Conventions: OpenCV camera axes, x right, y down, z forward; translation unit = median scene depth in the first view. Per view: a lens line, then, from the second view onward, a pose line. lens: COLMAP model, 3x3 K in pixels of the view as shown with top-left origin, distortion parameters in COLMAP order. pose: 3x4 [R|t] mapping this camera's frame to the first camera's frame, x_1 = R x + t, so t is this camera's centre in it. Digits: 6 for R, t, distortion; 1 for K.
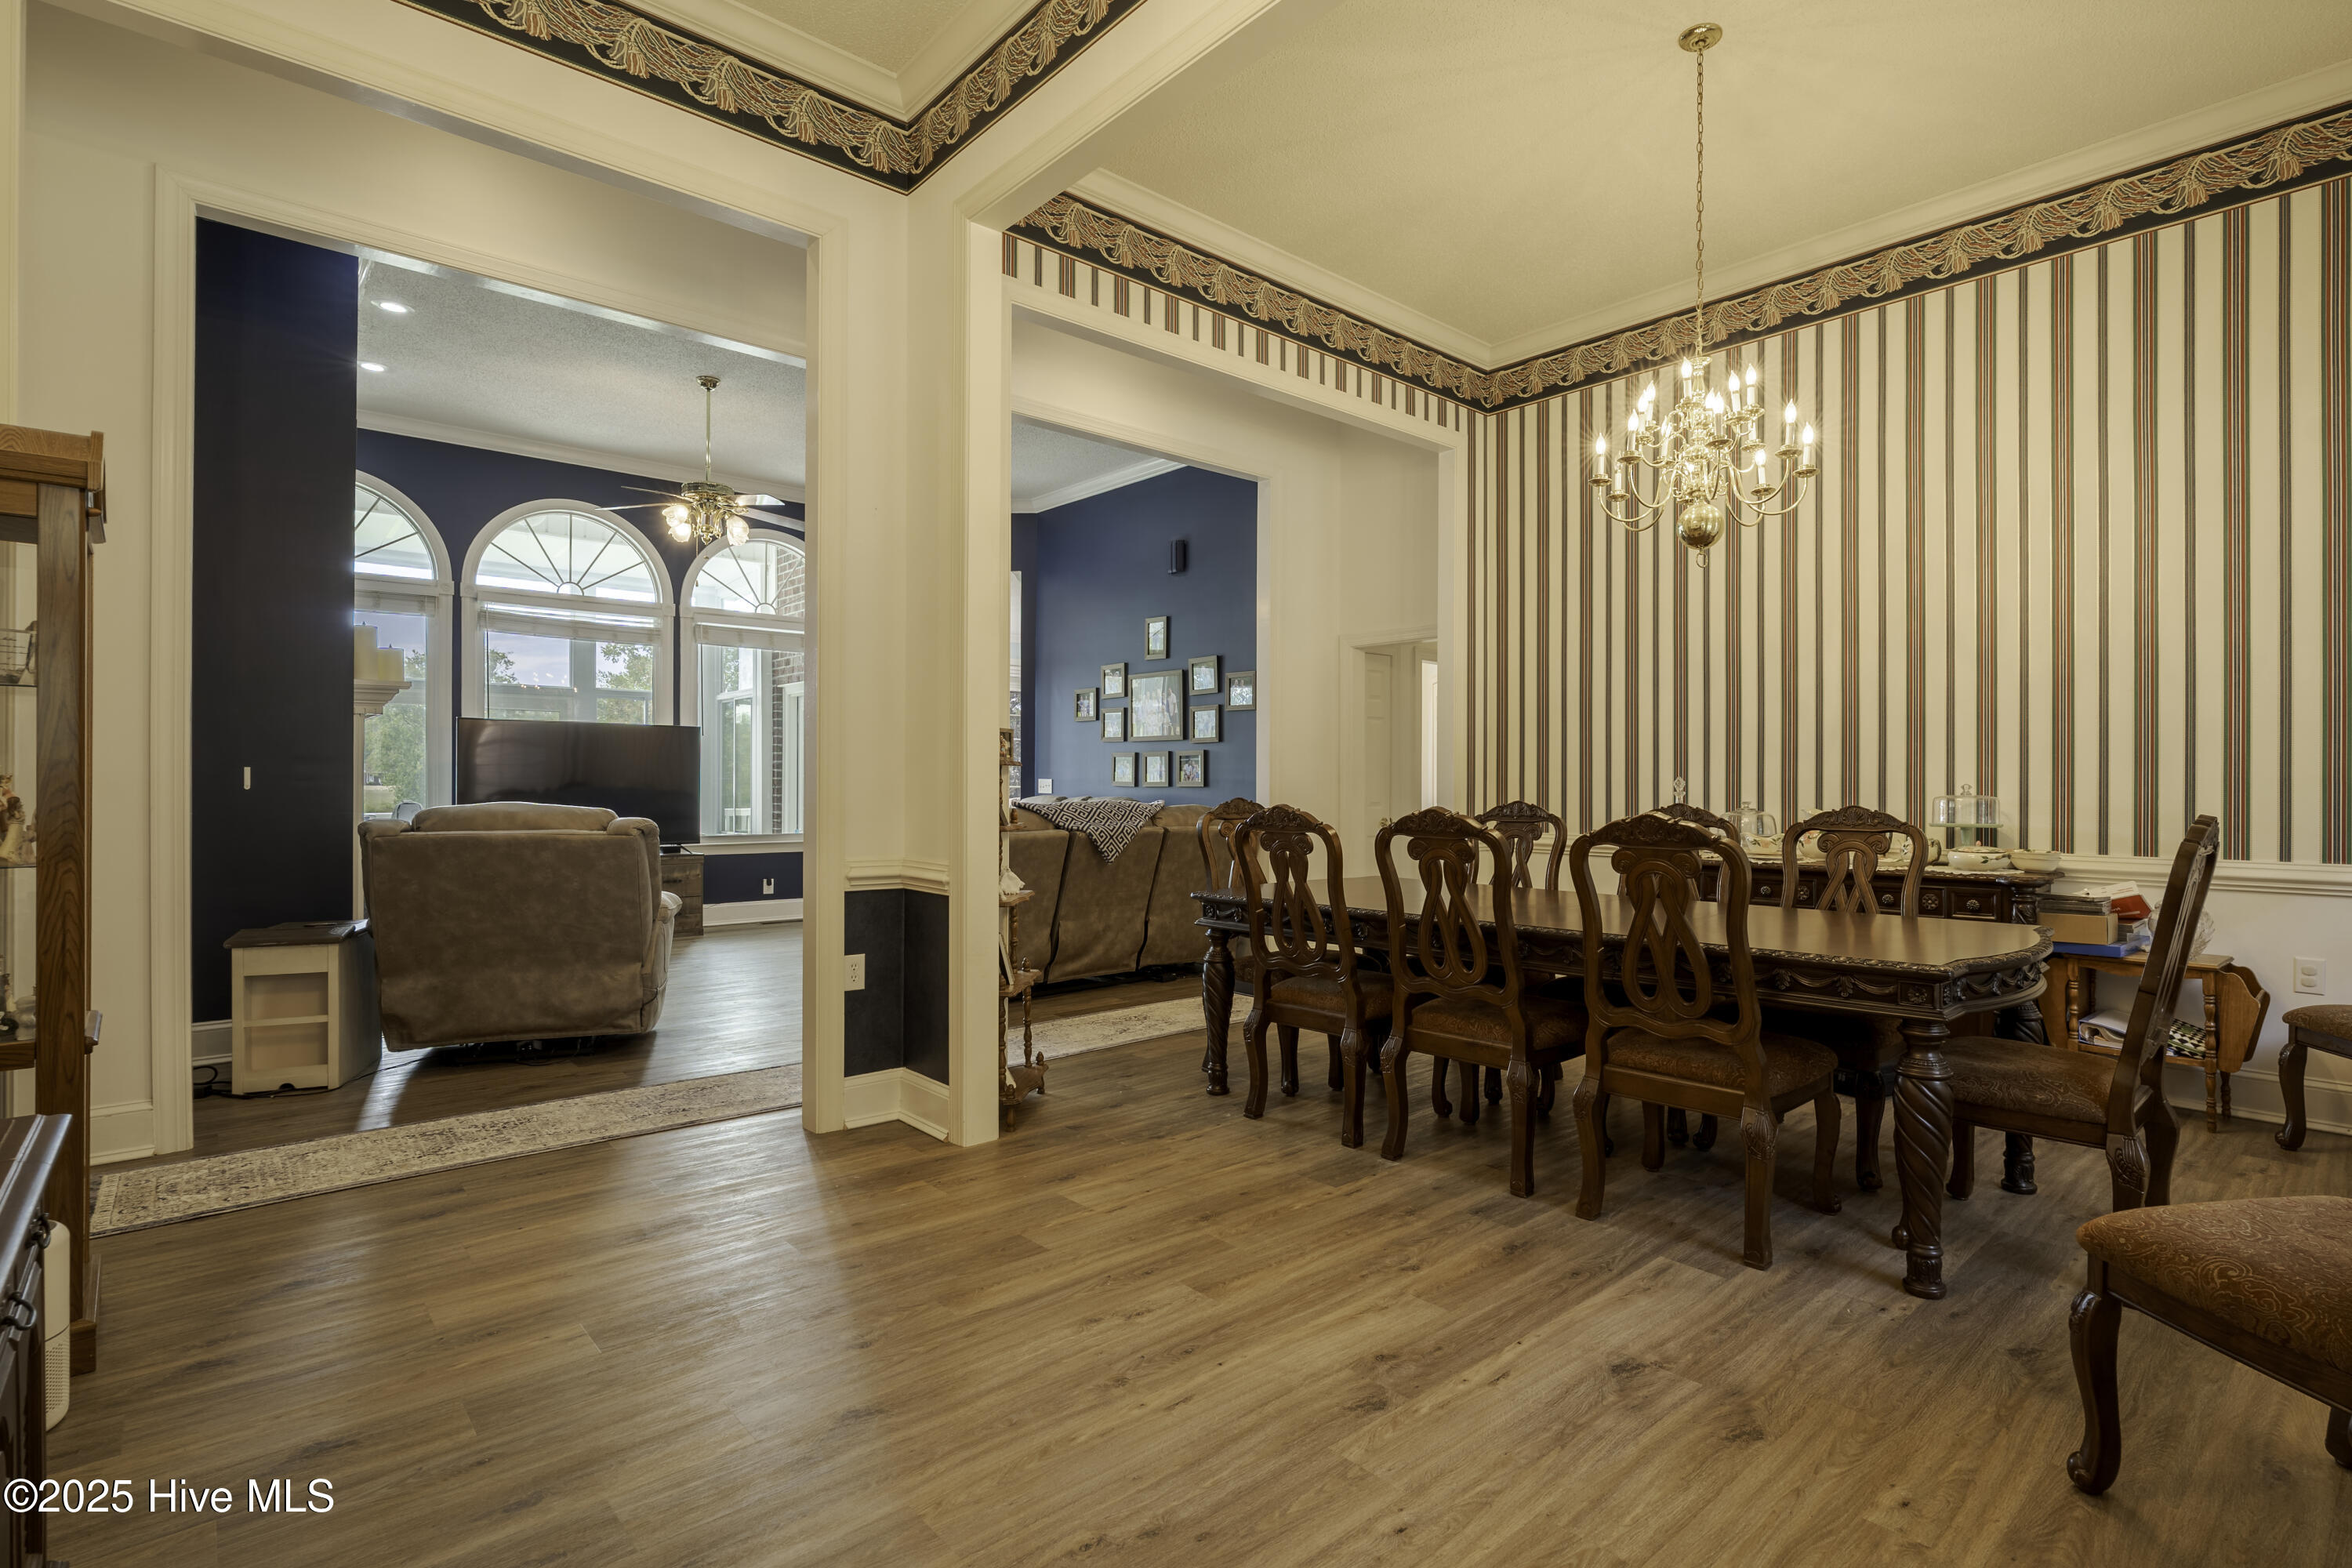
lens RADIAL K [[1068.2, 0, 1174.5], [0, 1068.2, 789.7], [0, 0, 1]] dist [0.011846, -0.001763]
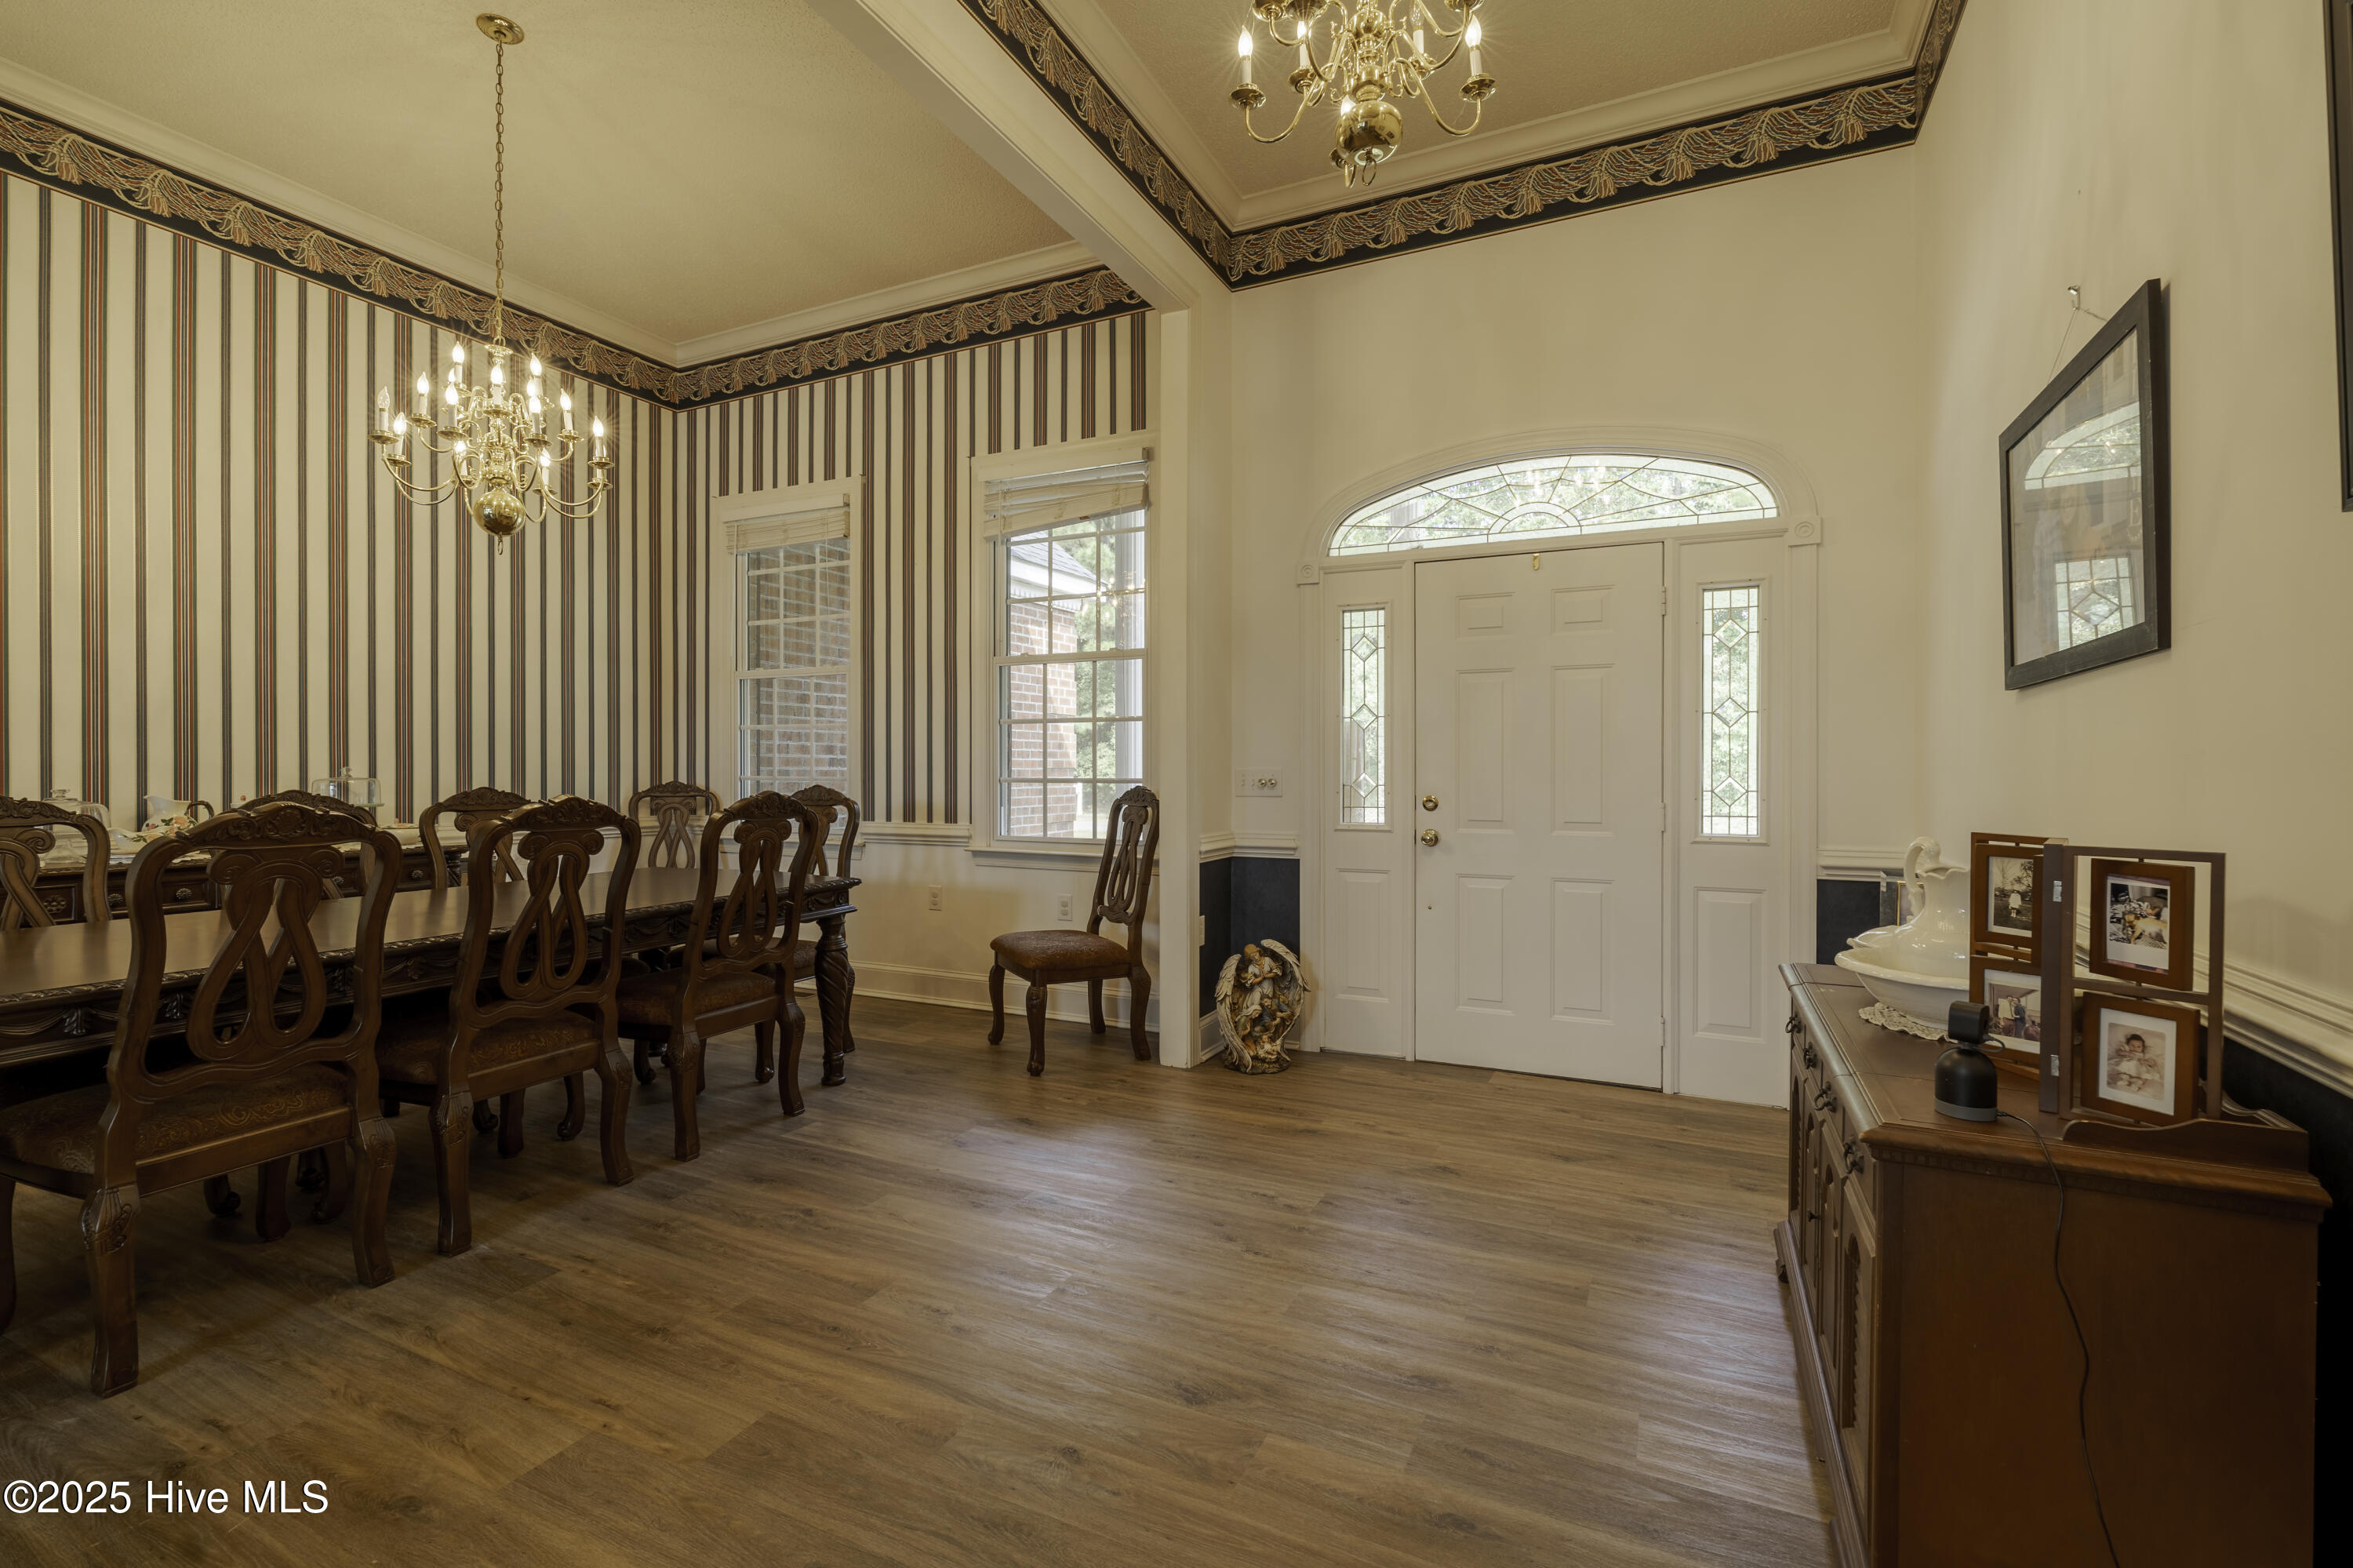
lens RADIAL K [[1068.7, 0, 1186.4], [0, 1068.7, 776.2], [0, 0, 1]] dist [0.011846, -0.001763]
pose [[-0.381407, -0.005890, 0.924389, -0.773716], [0.002450, 0.999970, 0.007382, -0.002987], [-0.924404, 0.005080, -0.381381, 0.879311]]
